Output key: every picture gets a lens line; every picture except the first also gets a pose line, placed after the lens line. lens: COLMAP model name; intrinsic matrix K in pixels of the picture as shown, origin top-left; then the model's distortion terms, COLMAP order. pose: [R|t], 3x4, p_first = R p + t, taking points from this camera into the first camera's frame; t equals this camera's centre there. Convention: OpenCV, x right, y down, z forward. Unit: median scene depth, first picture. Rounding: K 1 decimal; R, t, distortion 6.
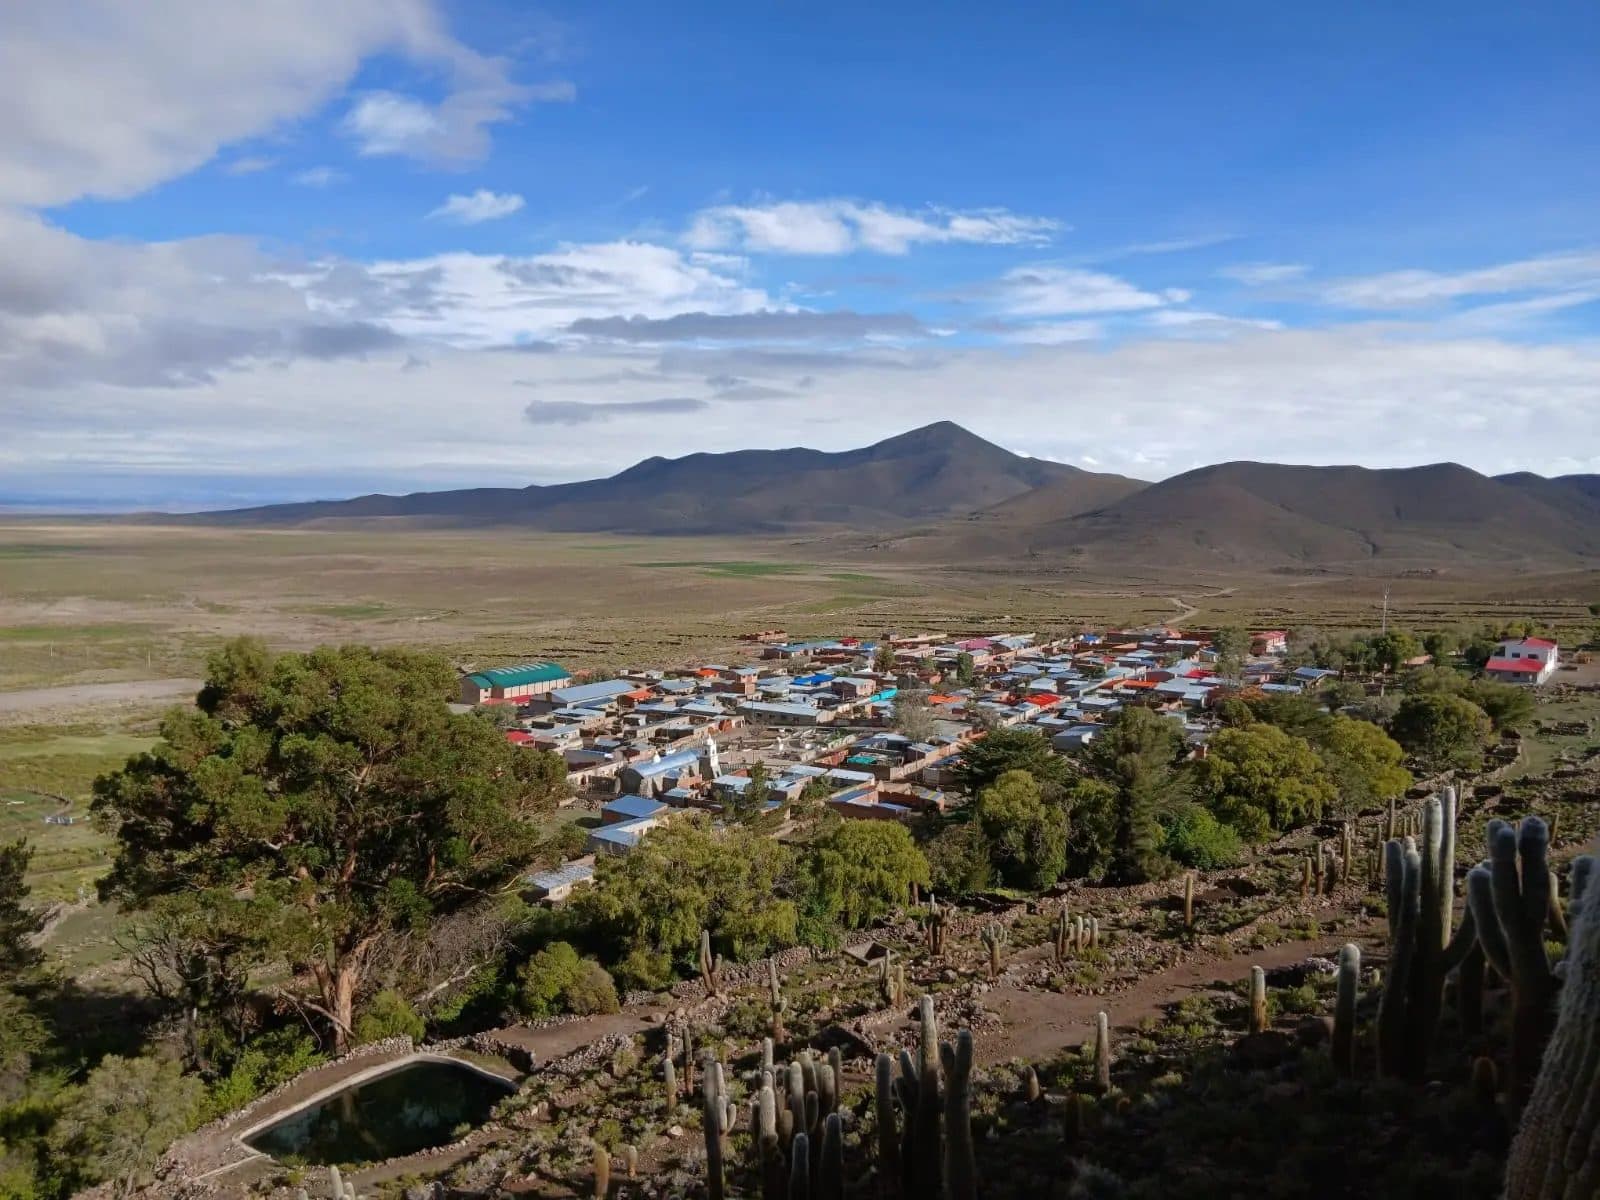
lens RADIAL K [[1184.0, 0, 800.0], [0, 1184.0, 600.0], [0, 0, 1]] dist [0.091343, -0.198827]
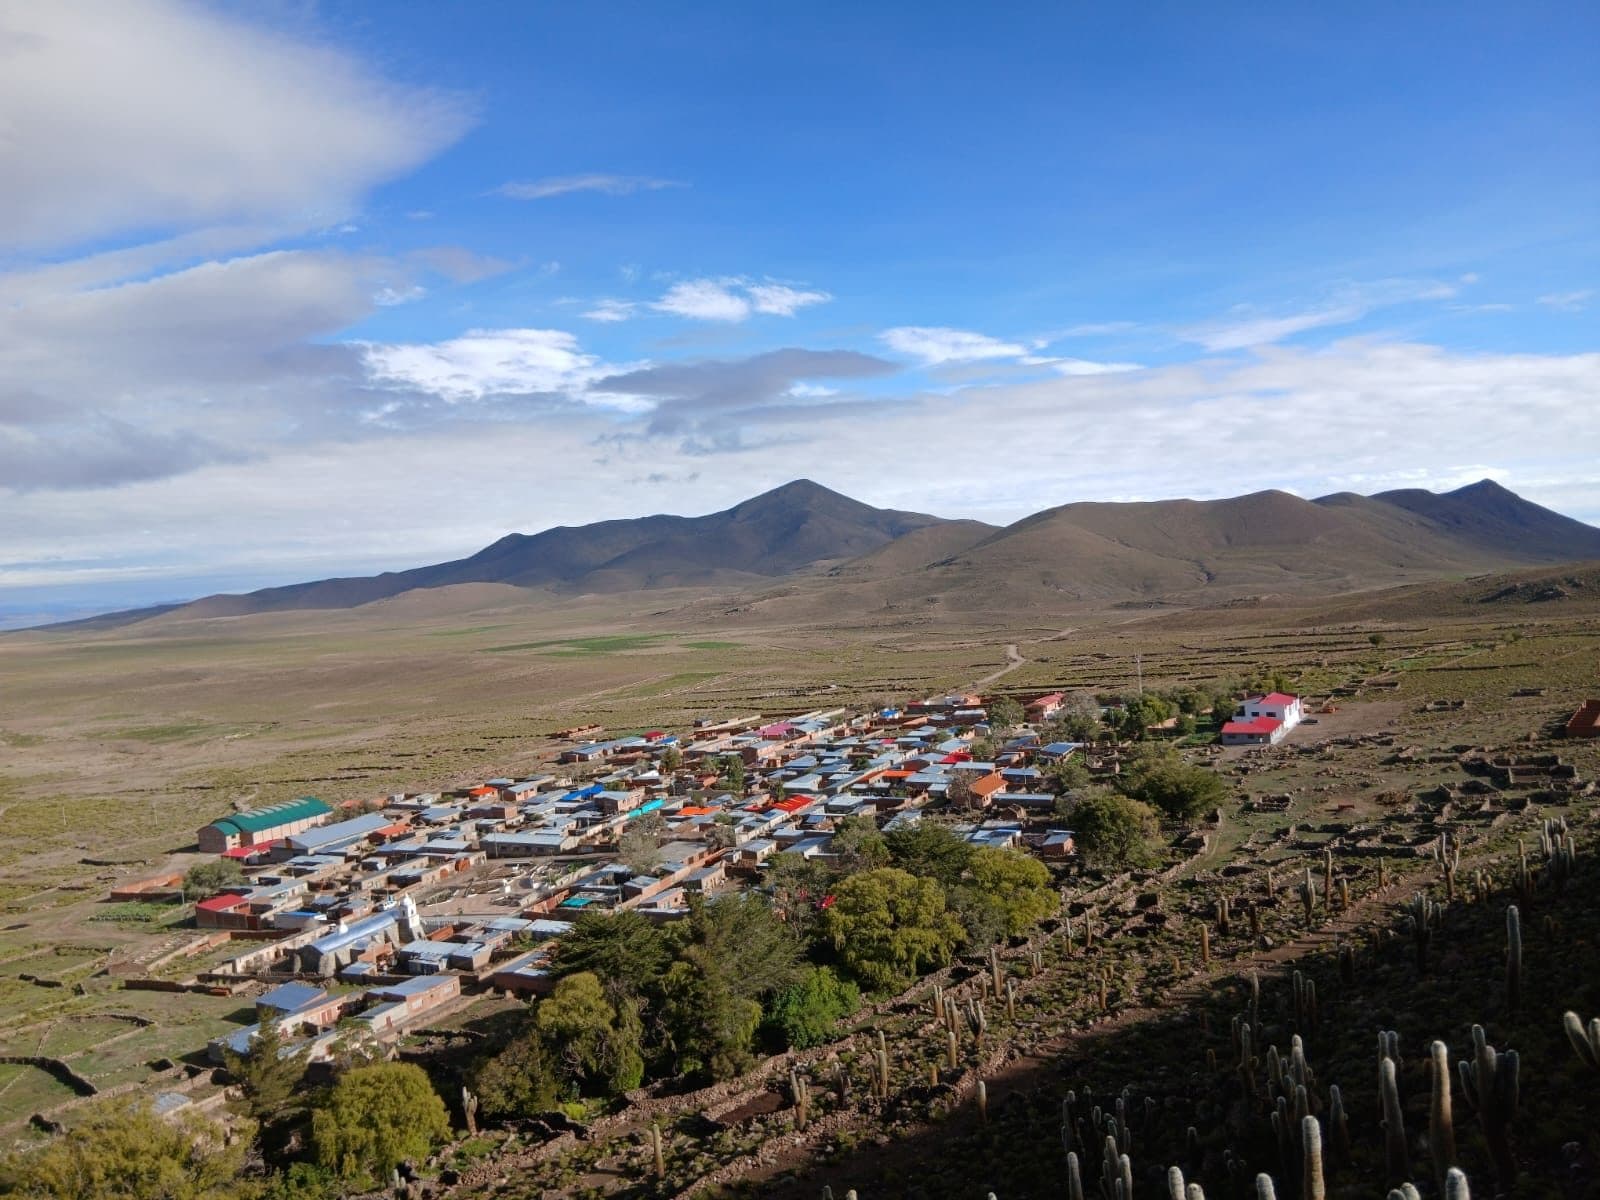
lens RADIAL K [[1184.0, 0, 800.0], [0, 1184.0, 600.0], [0, 0, 1]] dist [0.091343, -0.198827]
pose [[0.991345, -0.077518, 0.105949, 0.109954], [0.082727, 0.995525, -0.045685, -0.035282], [-0.101934, 0.054054, 0.993322, 0.017398]]
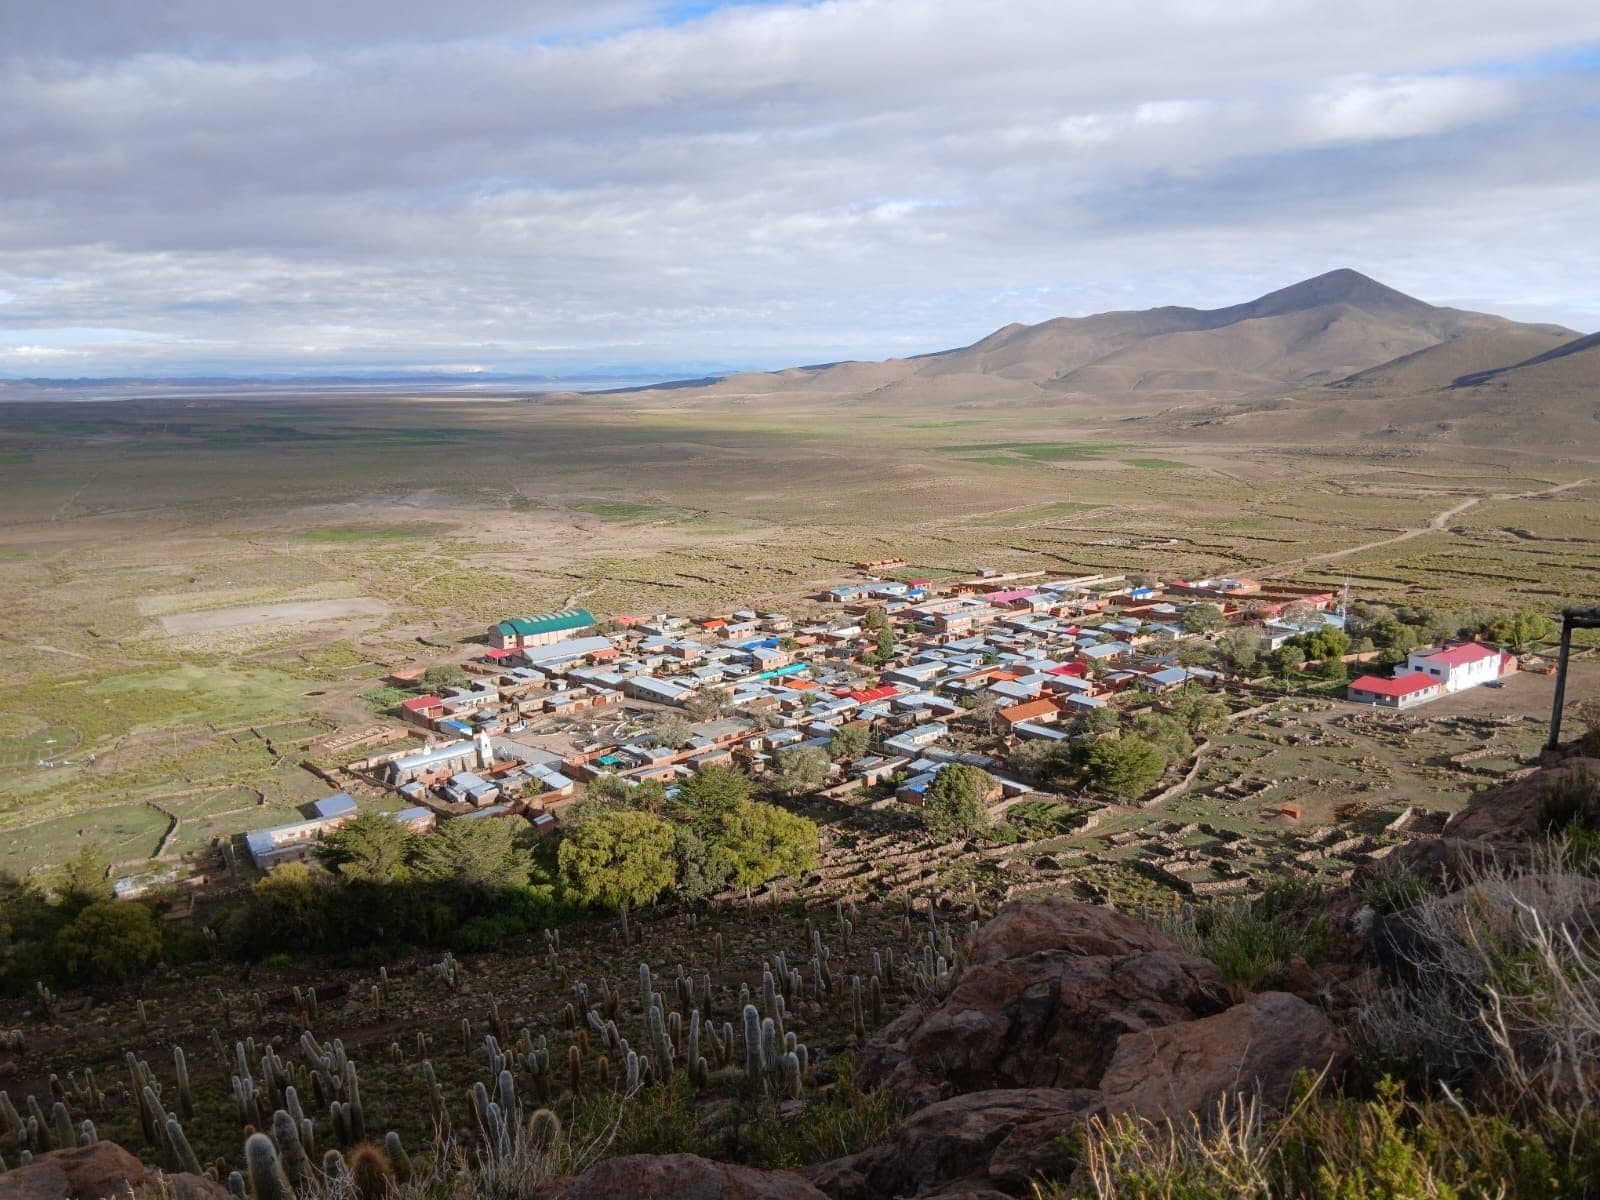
lens RADIAL K [[1184.0, 0, 800.0], [0, 1184.0, 600.0], [0, 0, 1]] dist [0.091343, -0.198827]
pose [[0.951161, 0.031873, -0.307045, 0.425386], [0.002596, 0.993794, 0.111205, -0.104701], [0.308684, -0.106571, 0.945175, 0.007289]]
